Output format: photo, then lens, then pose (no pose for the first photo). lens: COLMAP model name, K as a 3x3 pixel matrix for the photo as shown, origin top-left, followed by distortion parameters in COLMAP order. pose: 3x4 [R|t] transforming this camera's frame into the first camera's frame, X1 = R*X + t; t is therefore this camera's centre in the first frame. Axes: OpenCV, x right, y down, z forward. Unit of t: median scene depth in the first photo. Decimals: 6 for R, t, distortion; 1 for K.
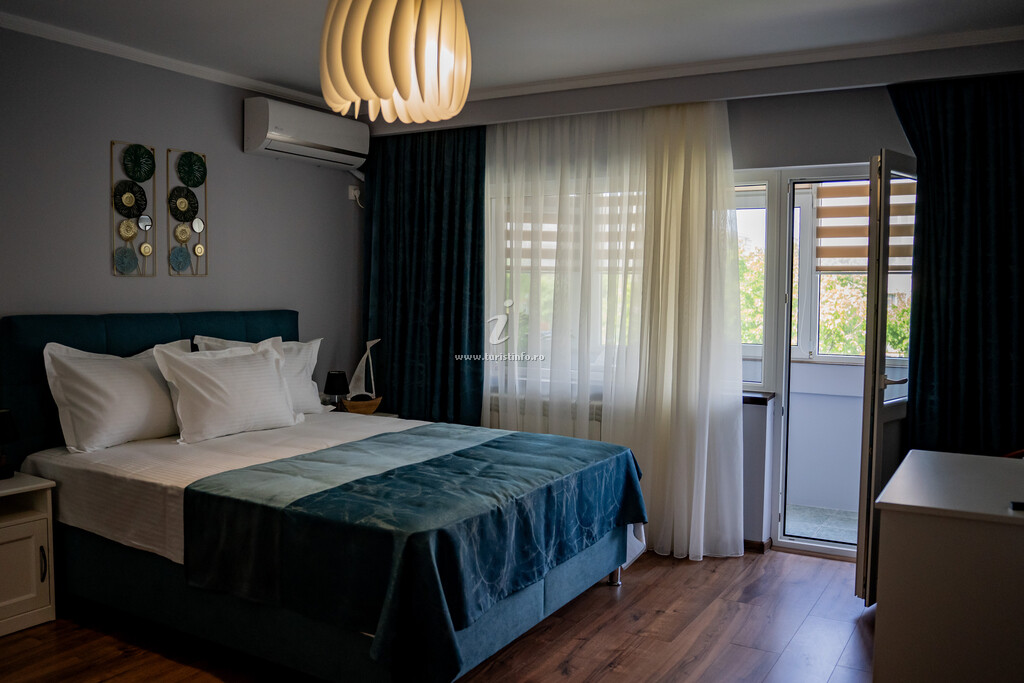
lens RADIAL K [[857.3, 0, 529.8], [0, 857.3, 341.8], [0, 0, 1]] dist [-0.088635, 0.056882]
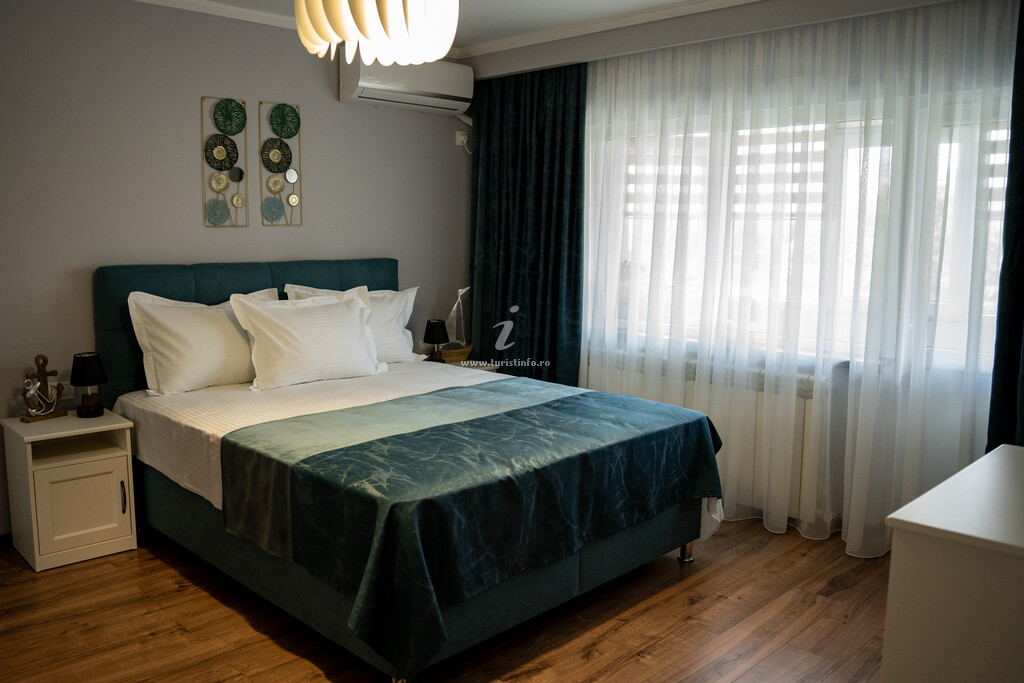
lens RADIAL K [[843.4, 0, 512.0], [0, 843.4, 341.5], [0, 0, 1]] dist [-0.079727, 0.015830]
pose [[0.966220, 0.030011, -0.255964, 0.143214], [-0.012166, 0.997401, 0.071018, -0.014738], [0.257430, -0.065505, 0.964074, 0.090713]]
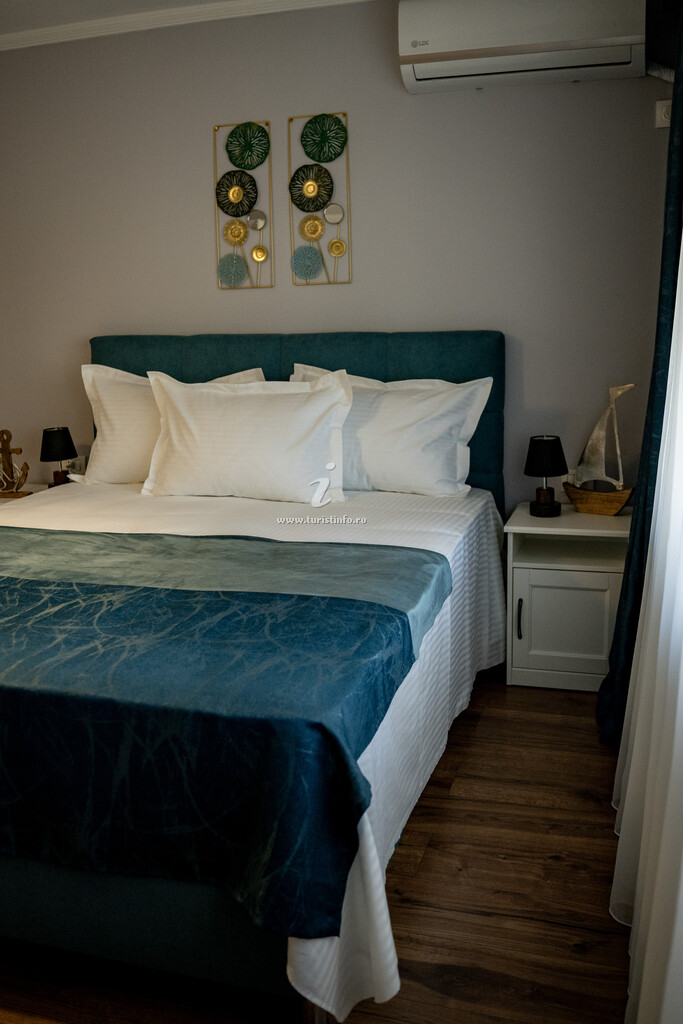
lens RADIAL K [[913.9, 0, 339.1], [0, 913.9, 489.5], [0, 0, 1]] dist [-0.122544, 0.107759]
pose [[0.227462, 0.160606, -0.960451, 0.444902], [-0.040744, 0.987011, 0.155398, -0.026536], [0.972934, 0.003785, 0.231051, 0.915263]]
